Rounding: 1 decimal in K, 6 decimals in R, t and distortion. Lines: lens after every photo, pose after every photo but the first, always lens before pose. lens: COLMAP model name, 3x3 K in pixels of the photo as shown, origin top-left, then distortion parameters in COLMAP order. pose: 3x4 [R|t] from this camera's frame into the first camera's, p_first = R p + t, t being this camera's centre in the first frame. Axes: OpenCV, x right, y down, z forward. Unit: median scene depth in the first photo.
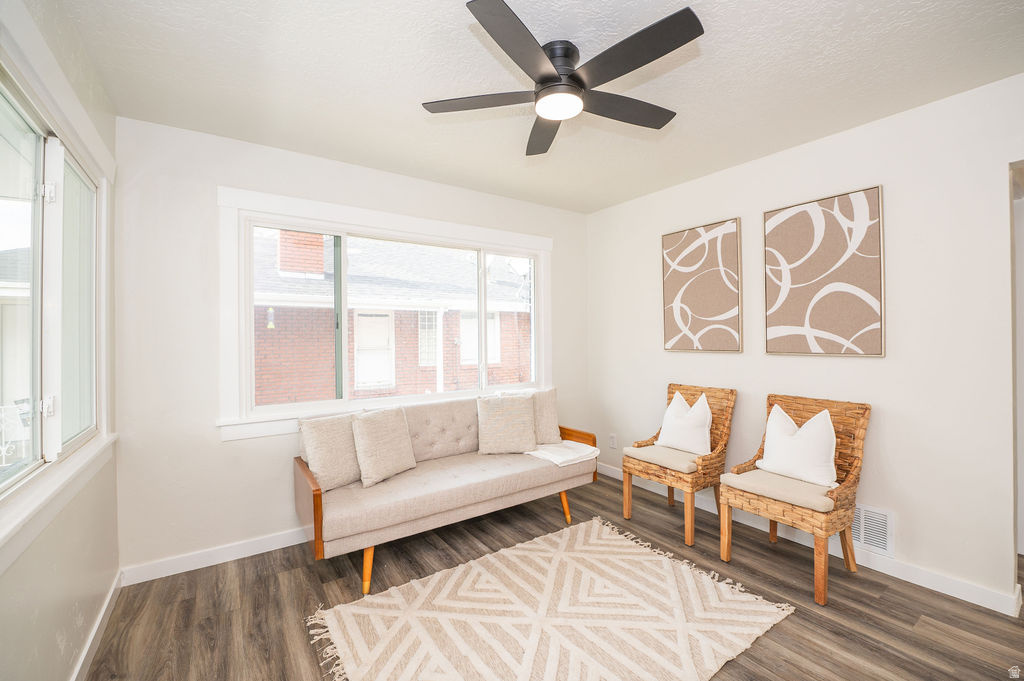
lens RADIAL K [[423.6, 0, 512.0], [0, 423.6, 340.5], [0, 0, 1]] dist [-0.018277, -0.000530]
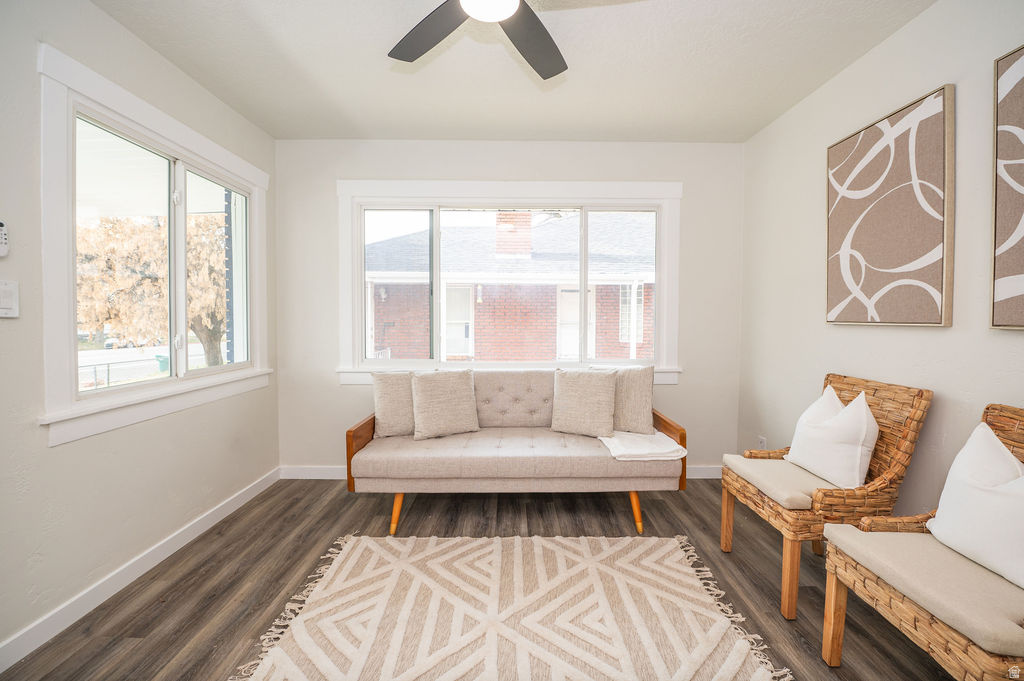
lens RADIAL K [[413.9, 0, 513.3], [0, 413.9, 333.7], [0, 0, 1]] dist [-0.018598, -0.000793]
pose [[0.829170, 0.035125, -0.557892, 0.379228], [-0.016459, 0.999125, 0.038442, 0.028187], [0.558755, -0.022693, 0.829022, 0.234329]]
